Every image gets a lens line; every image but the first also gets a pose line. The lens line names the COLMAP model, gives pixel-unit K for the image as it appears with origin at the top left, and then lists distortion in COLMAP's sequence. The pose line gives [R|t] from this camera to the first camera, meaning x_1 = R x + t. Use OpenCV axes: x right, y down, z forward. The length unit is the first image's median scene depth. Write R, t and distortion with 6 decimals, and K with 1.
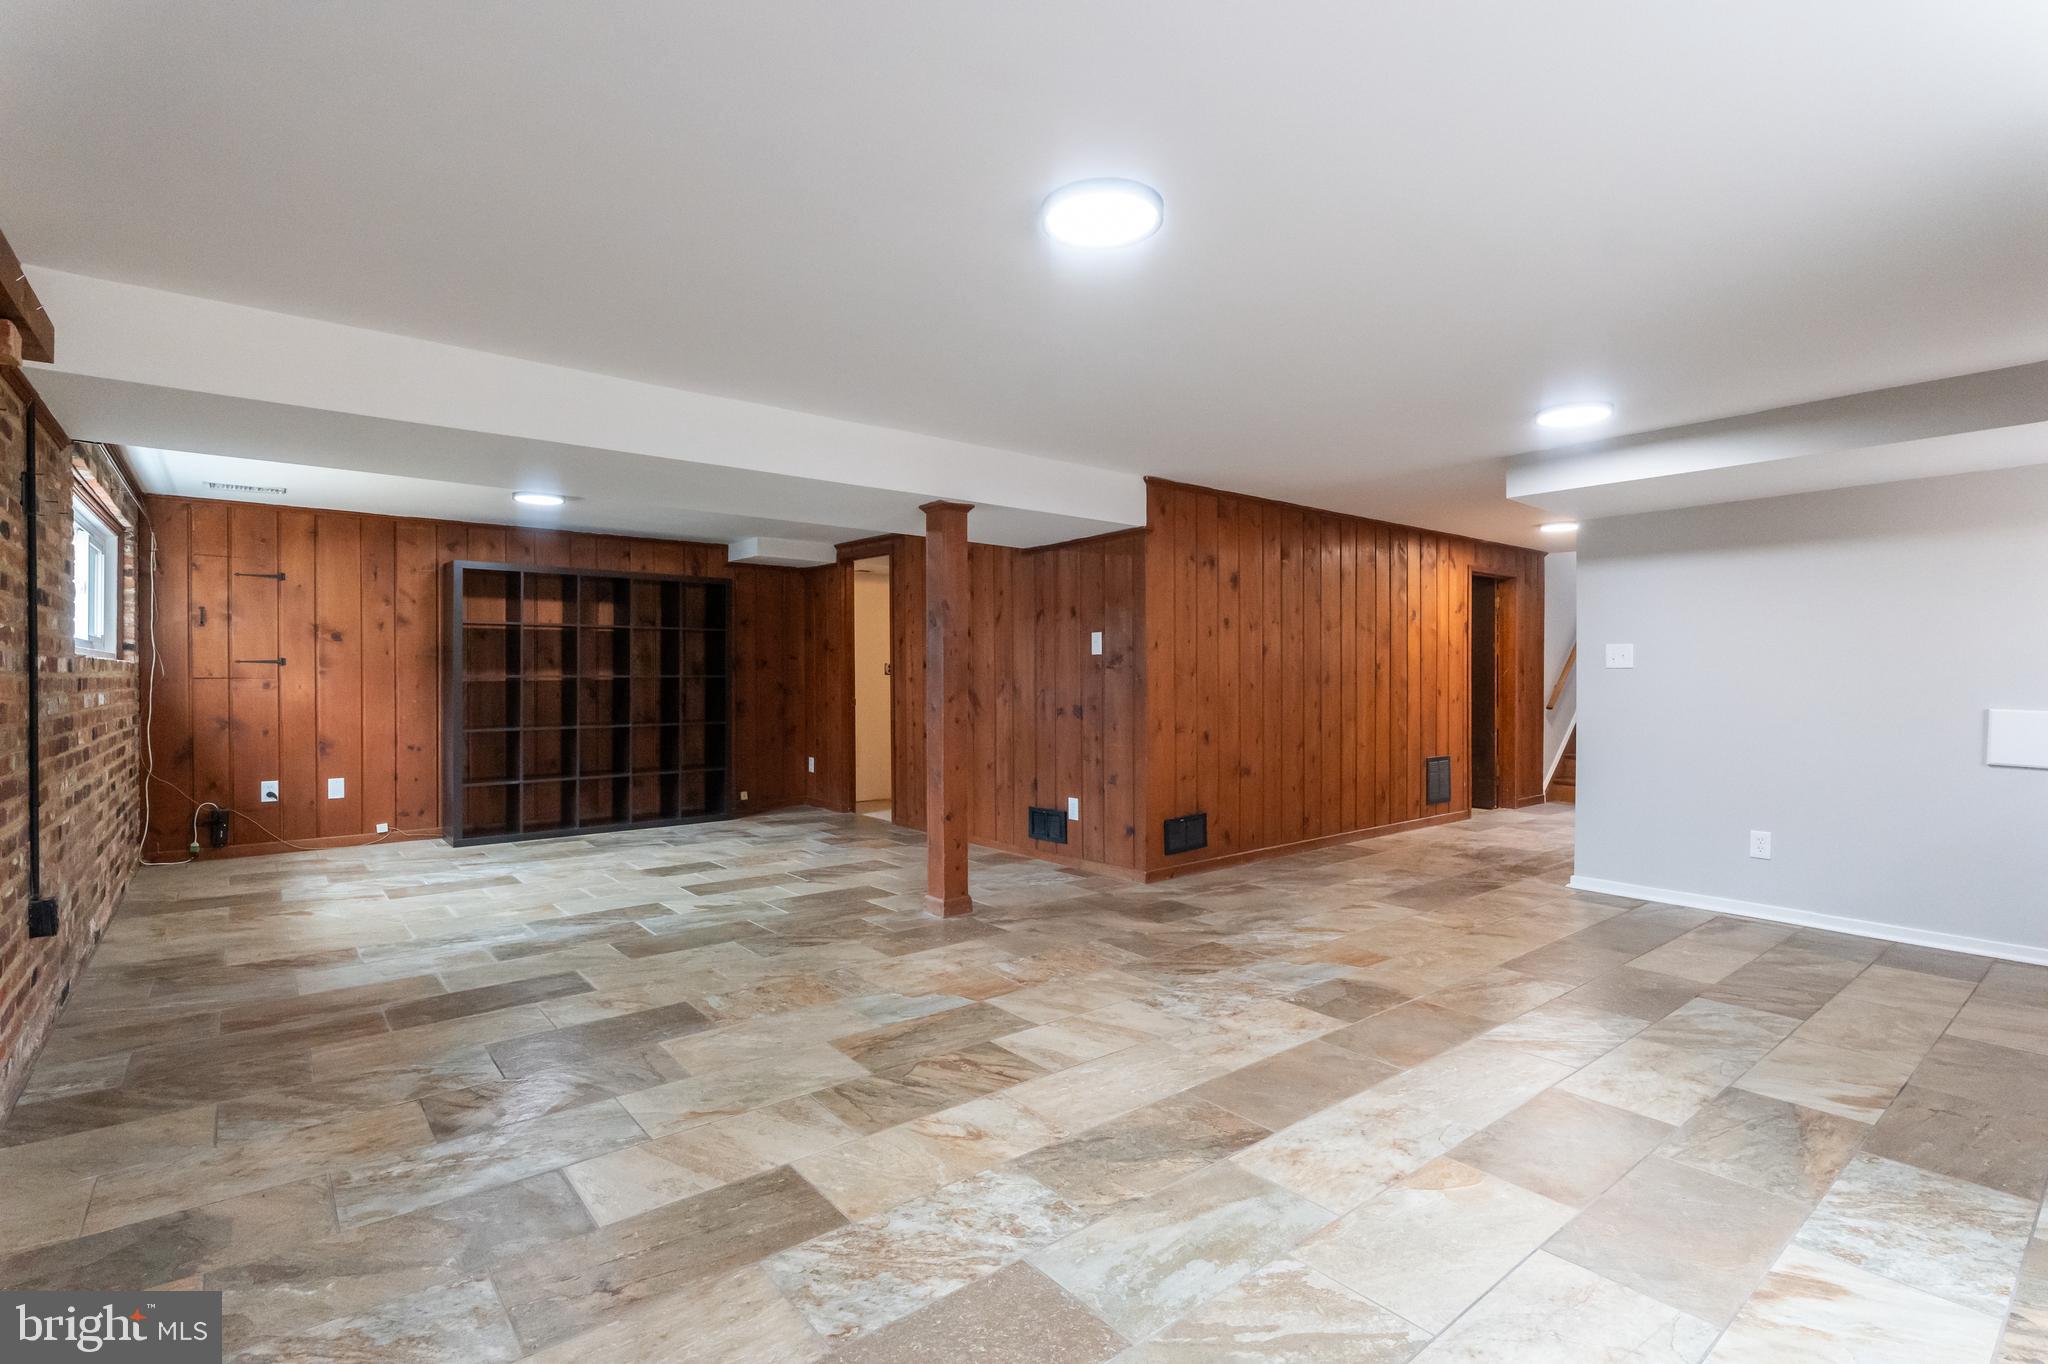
lens RADIAL K [[949.1, 0, 1027.3], [0, 949.1, 683.8], [0, 0, 1]] dist [0.004052, -0.004468]
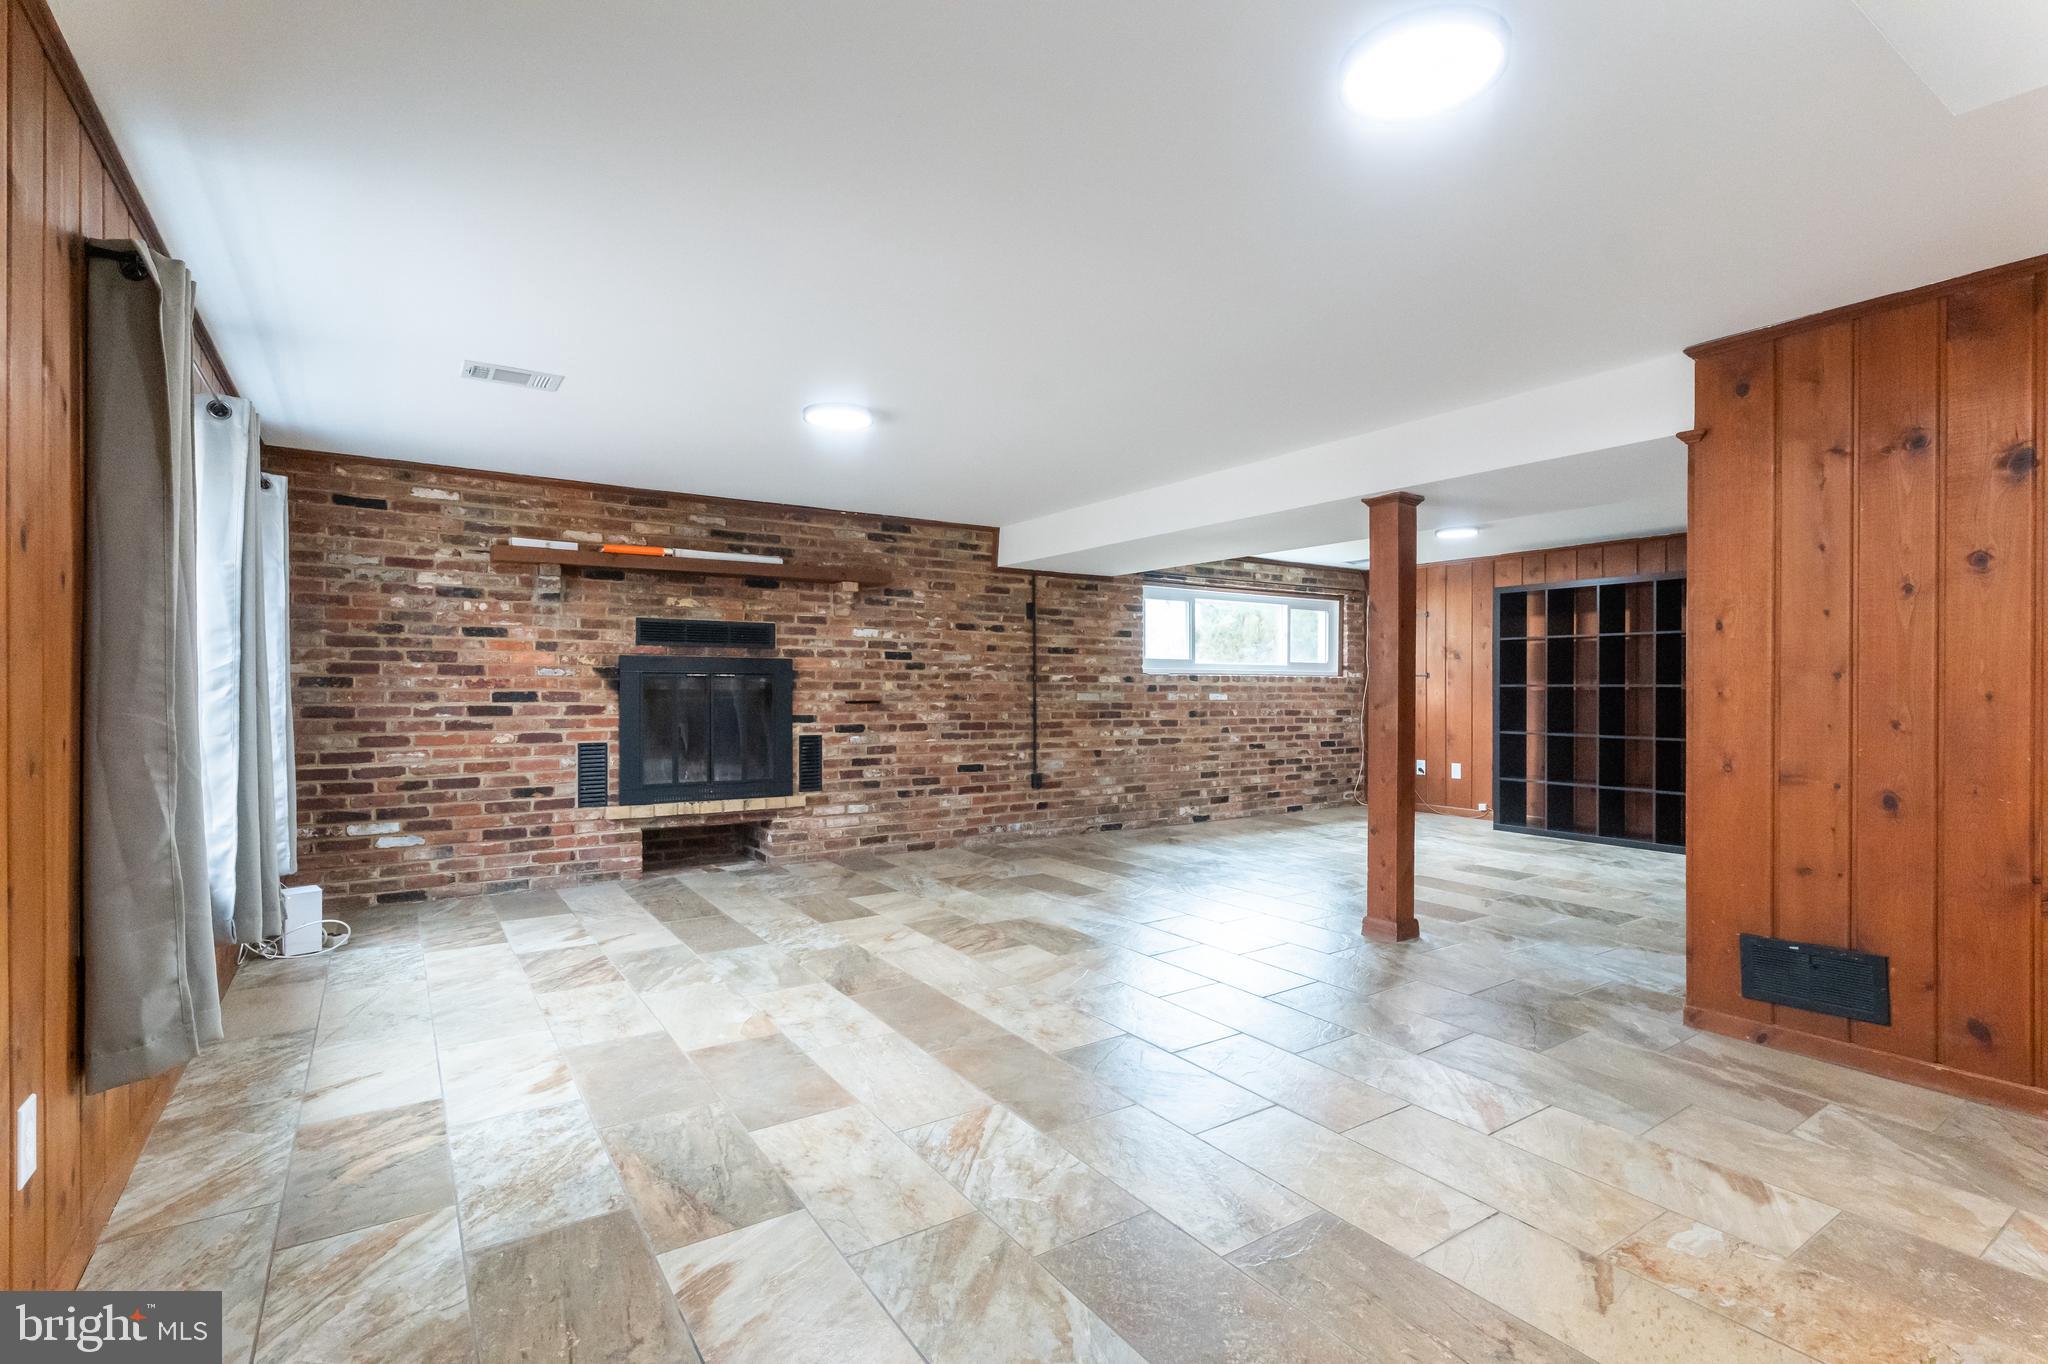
lens RADIAL K [[949.1, 0, 1029.5], [0, 949.1, 688.0], [0, 0, 1]] dist [0.004052, -0.004468]
pose [[-0.088625, -0.000977, -0.996065, 1.290735], [-0.010252, 0.999947, -0.000069, 0.001856], [0.996012, 0.010205, -0.088630, 1.079429]]
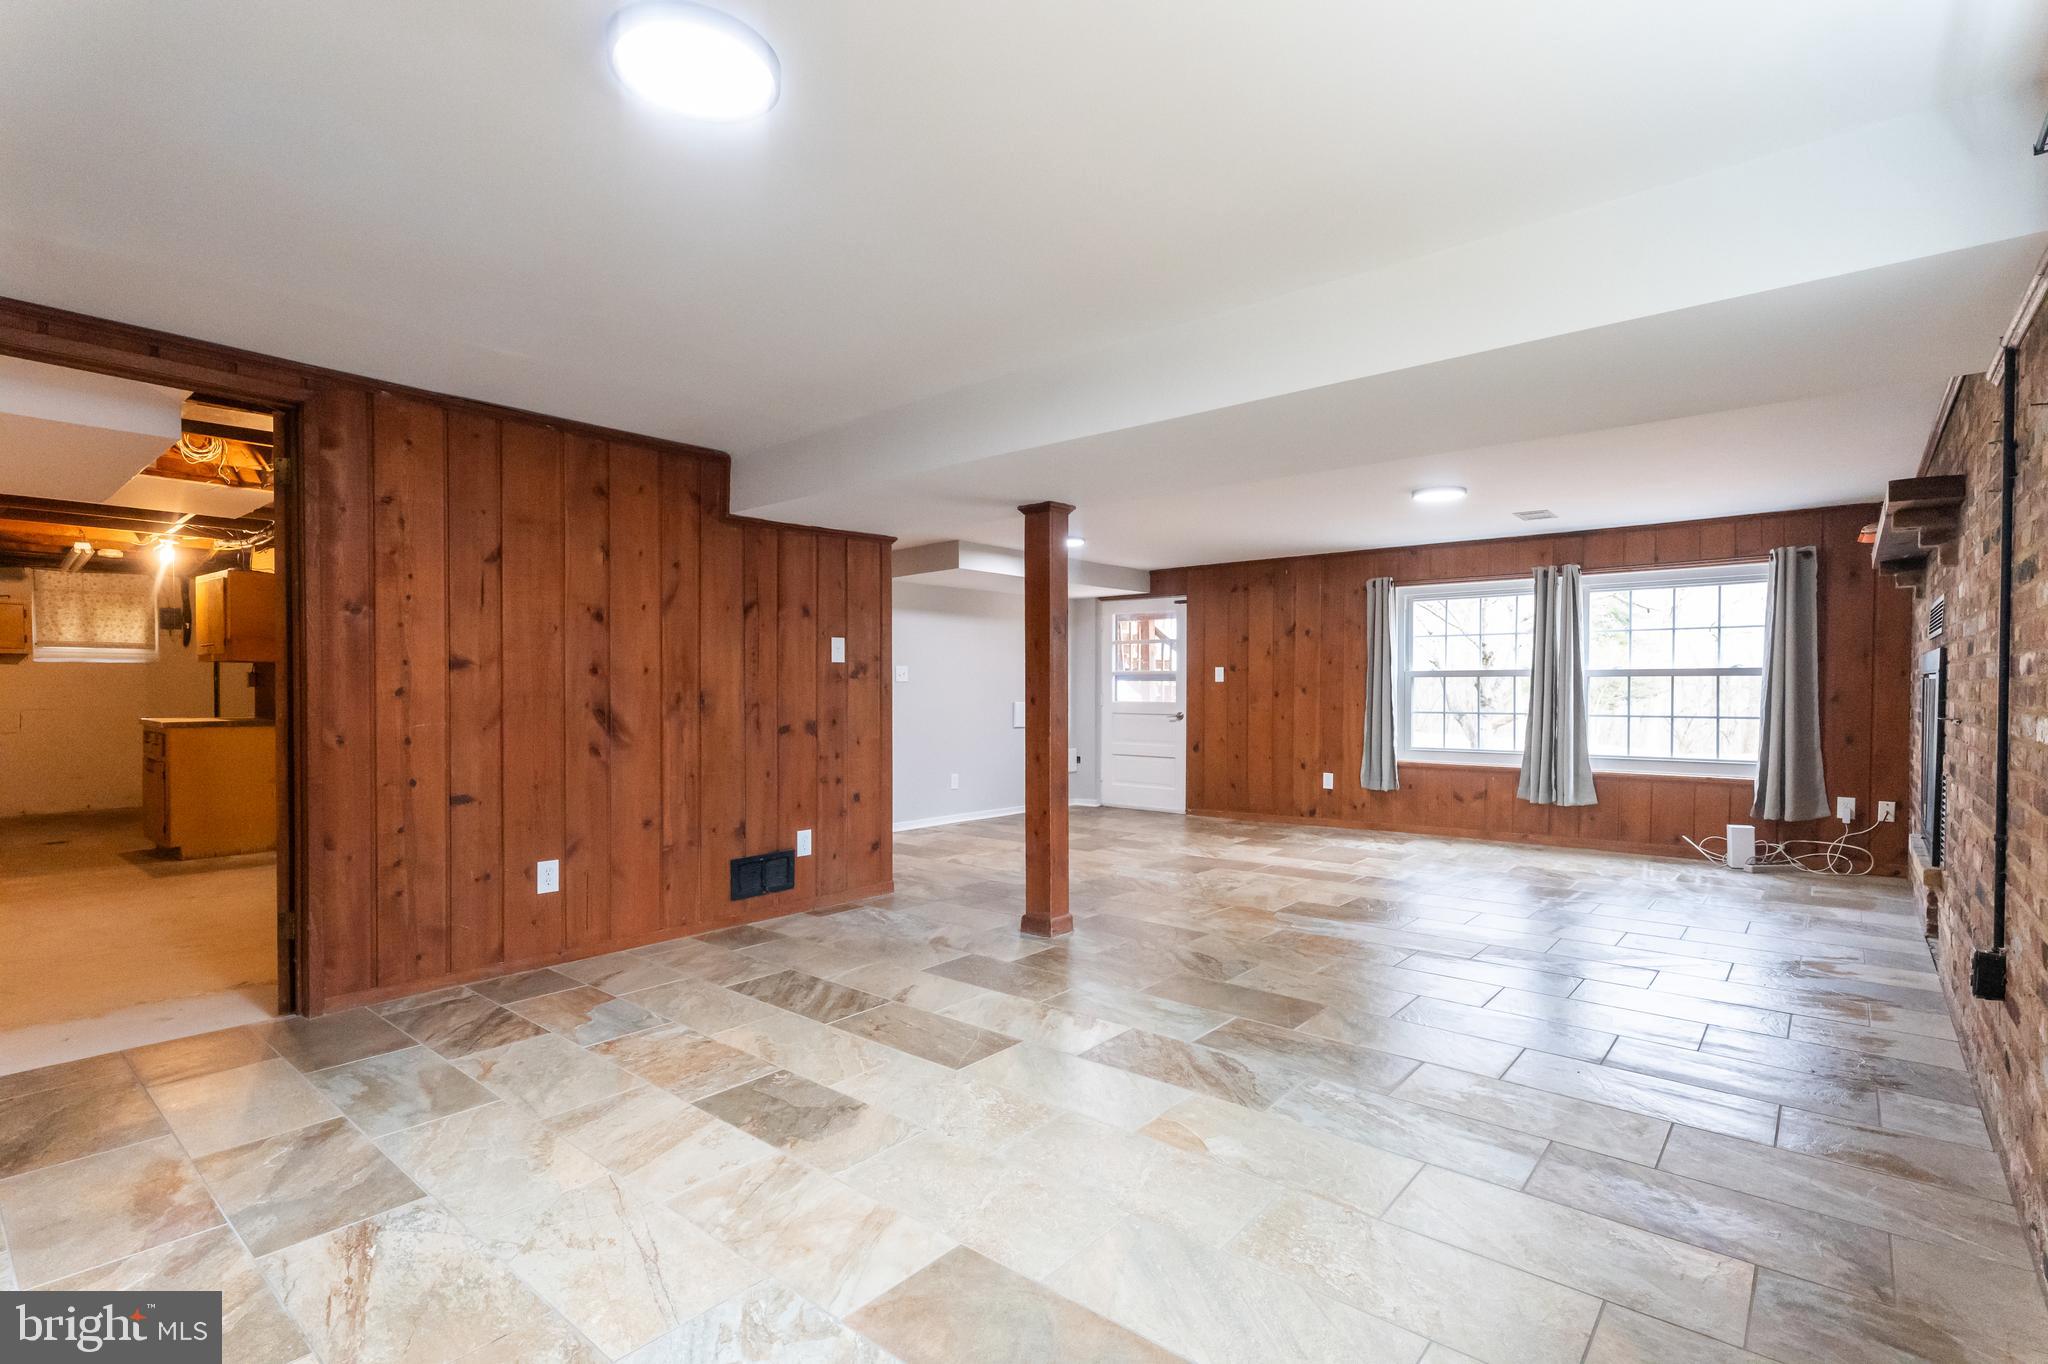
lens RADIAL K [[949.1, 0, 1029.9], [0, 949.1, 686.3], [0, 0, 1]] dist [0.004052, -0.004468]
pose [[-0.181509, 0.003930, 0.983382, -1.480280], [0.005991, 0.999978, -0.002890, -0.008445], [-0.983371, 0.005367, -0.181528, 1.714694]]
